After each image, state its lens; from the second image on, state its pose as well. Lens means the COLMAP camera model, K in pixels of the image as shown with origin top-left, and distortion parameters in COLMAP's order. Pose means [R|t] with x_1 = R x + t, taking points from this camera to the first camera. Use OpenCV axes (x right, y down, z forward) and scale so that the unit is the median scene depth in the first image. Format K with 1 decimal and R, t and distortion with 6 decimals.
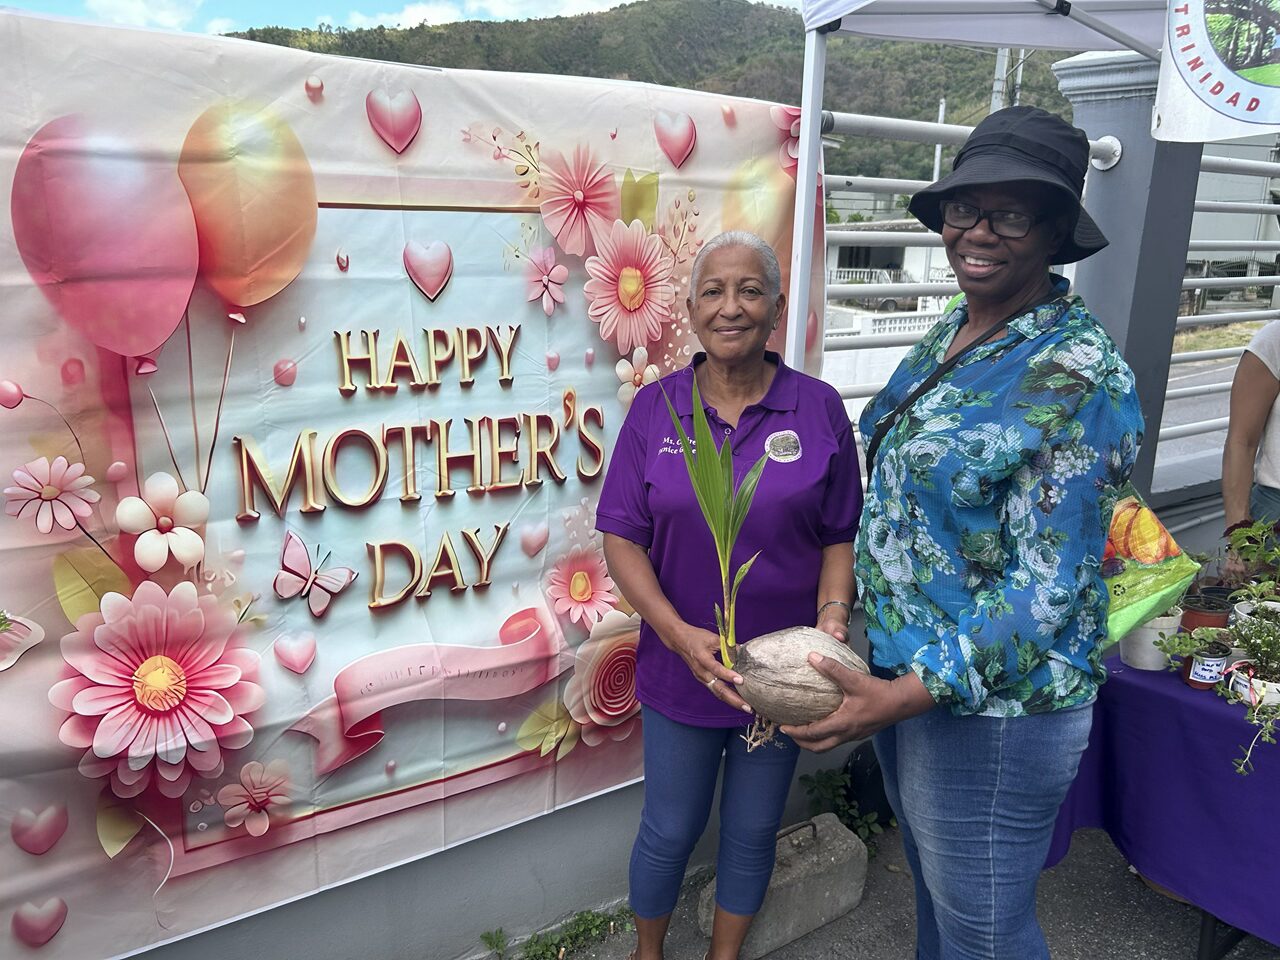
lens RADIAL K [[974.6, 0, 648.7], [0, 974.6, 489.3], [0, 0, 1]] dist [0.064598, -0.075510]
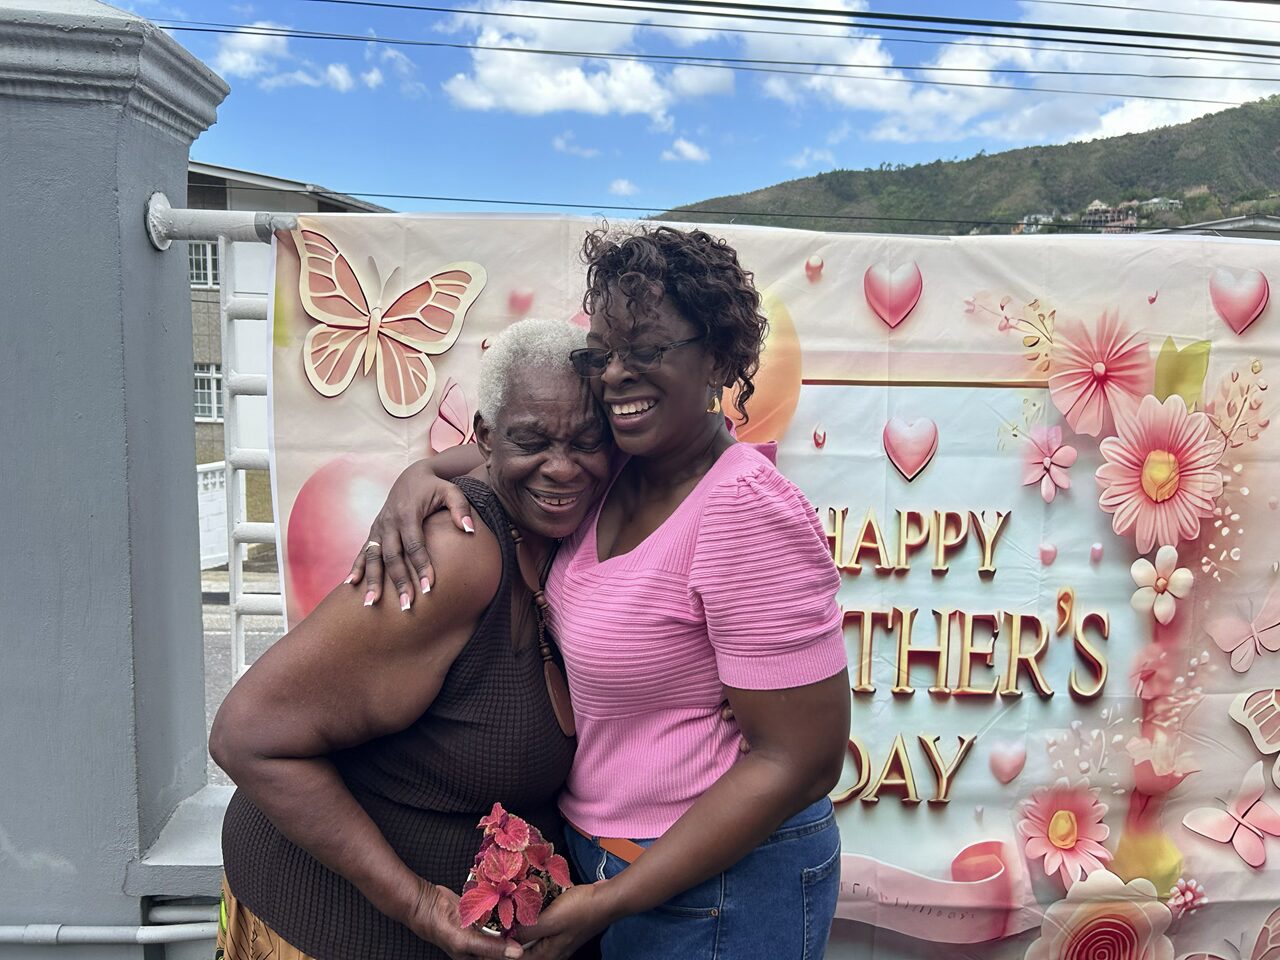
lens RADIAL K [[974.6, 0, 647.8], [0, 974.6, 469.1], [0, 0, 1]] dist [0.064598, -0.075510]
pose [[0.866733, 0.072738, -0.493441, 0.018087], [-0.138897, 0.985374, -0.098719, -0.073190], [0.479043, 0.154100, 0.864159, 0.078778]]
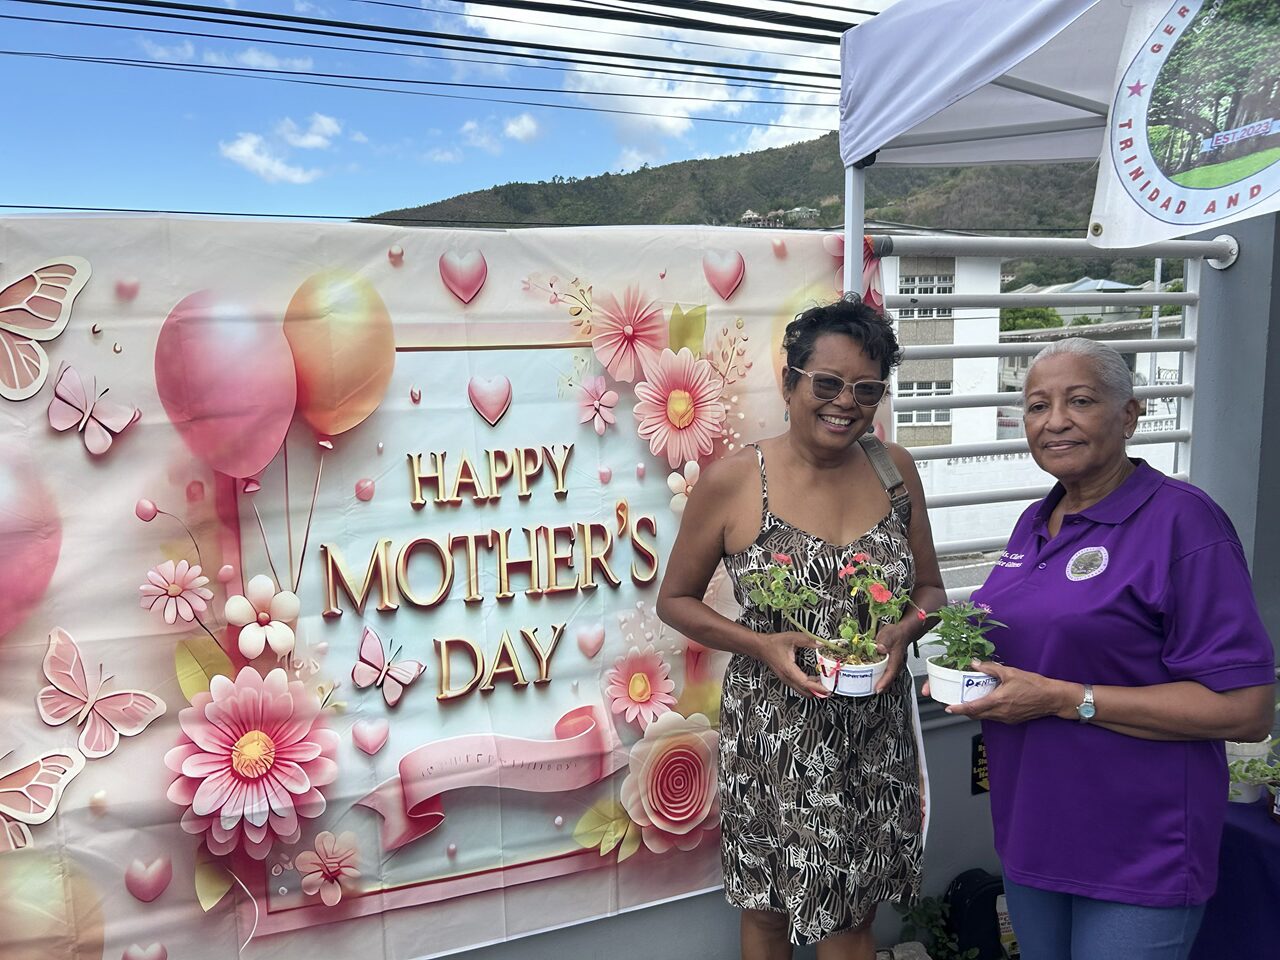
lens RADIAL K [[974.6, 0, 634.4], [0, 974.6, 482.7], [0, 0, 1]] dist [0.064598, -0.075510]
pose [[0.973451, -0.013423, -0.228503, 0.188325], [-0.014357, 0.992733, -0.119479, 0.007622], [0.228446, 0.119588, 0.966184, -0.053591]]
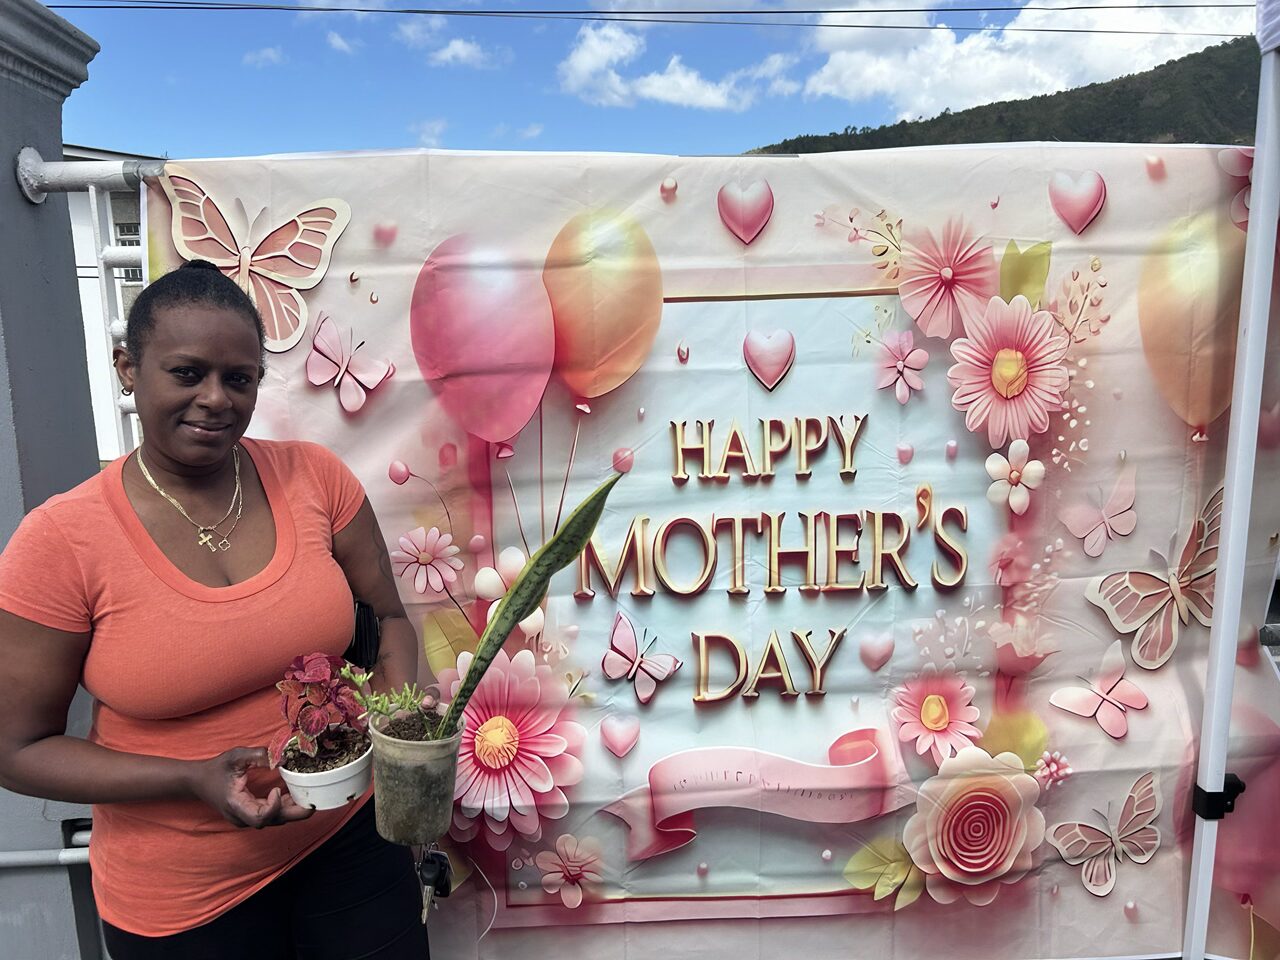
lens RADIAL K [[974.6, 0, 635.9], [0, 974.6, 483.1], [0, 0, 1]] dist [0.064598, -0.075510]
pose [[0.873714, 0.043771, -0.484466, 0.126590], [-0.085864, 0.994182, -0.065029, -0.025310], [0.478801, 0.098415, 0.872390, 0.097453]]
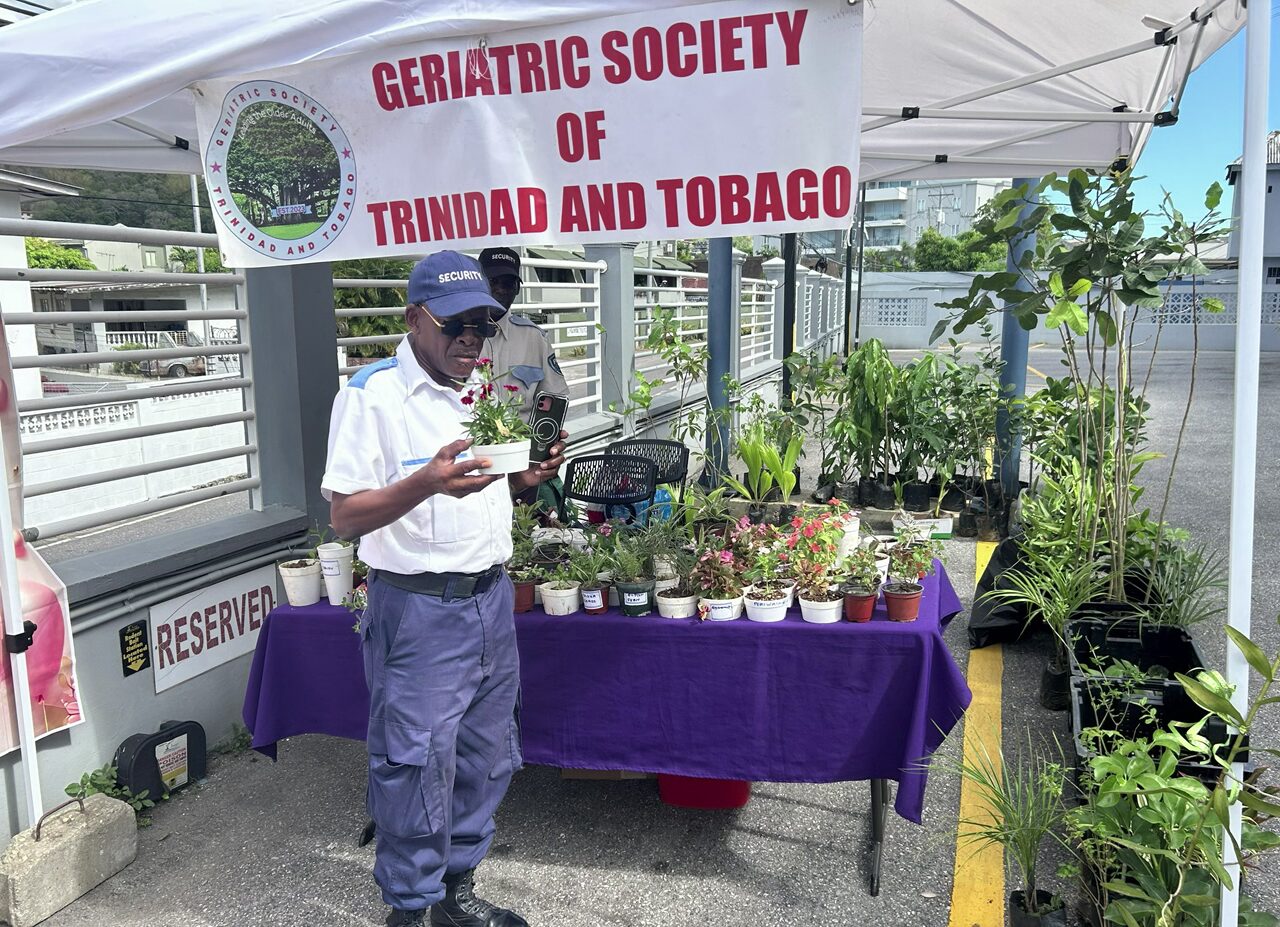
lens RADIAL K [[1057.7, 0, 663.3], [0, 1057.7, 506.4], [0, 0, 1]] dist [0.053046, -0.064889]
pose [[0.794197, -0.140754, 0.591134, 0.014977], [0.169382, 0.985525, 0.007095, 0.121867], [-0.583576, 0.094493, 0.806542, -0.641193]]
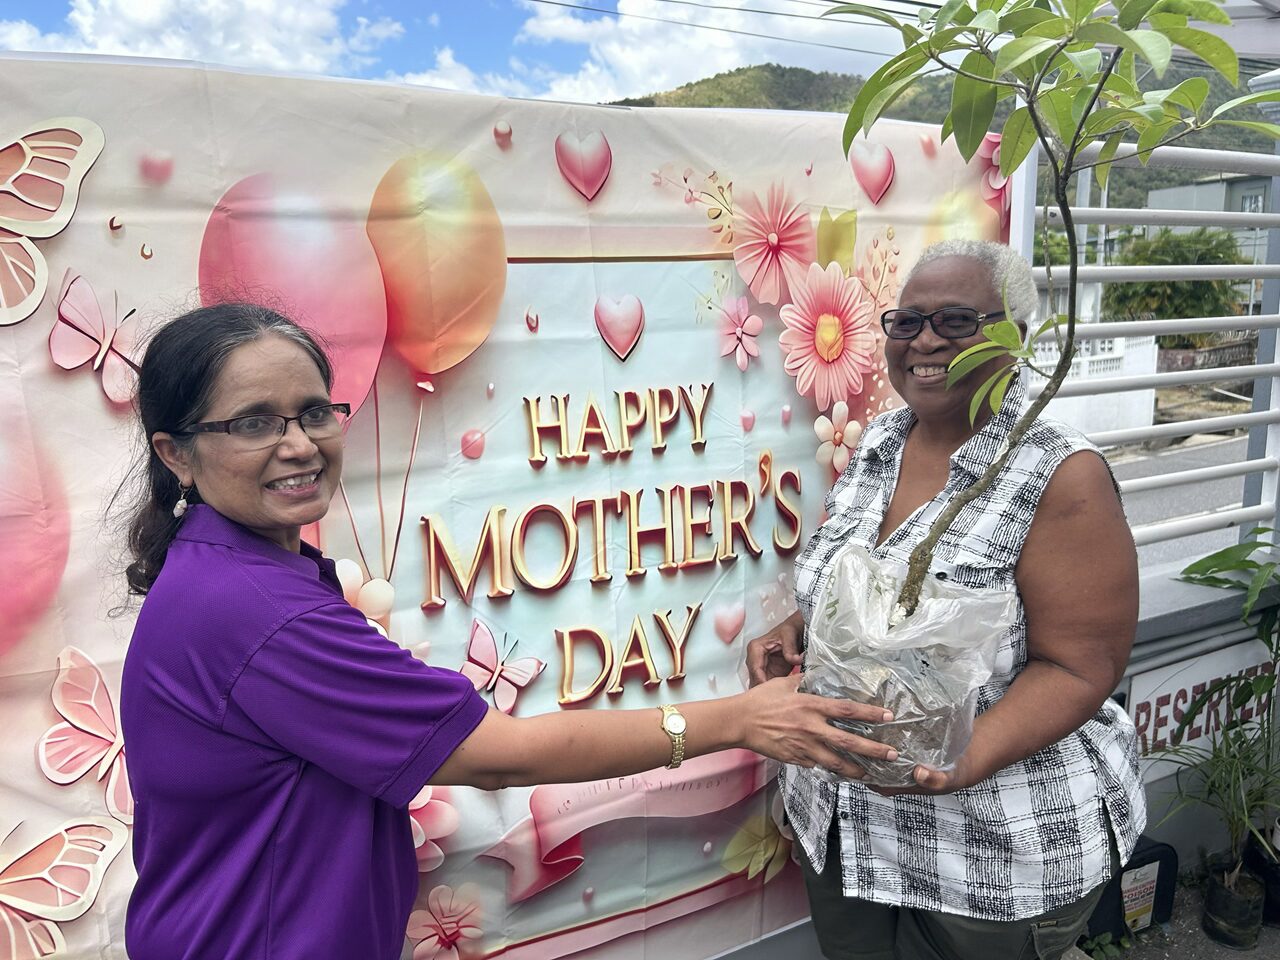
lens RADIAL K [[974.6, 0, 632.9], [0, 974.6, 486.8], [0, 0, 1]] dist [0.064598, -0.075510]
pose [[0.995113, -0.030770, -0.093828, -0.124030], [0.024158, 0.997198, -0.070805, -0.010744], [0.095744, 0.068192, 0.993067, 0.108360]]
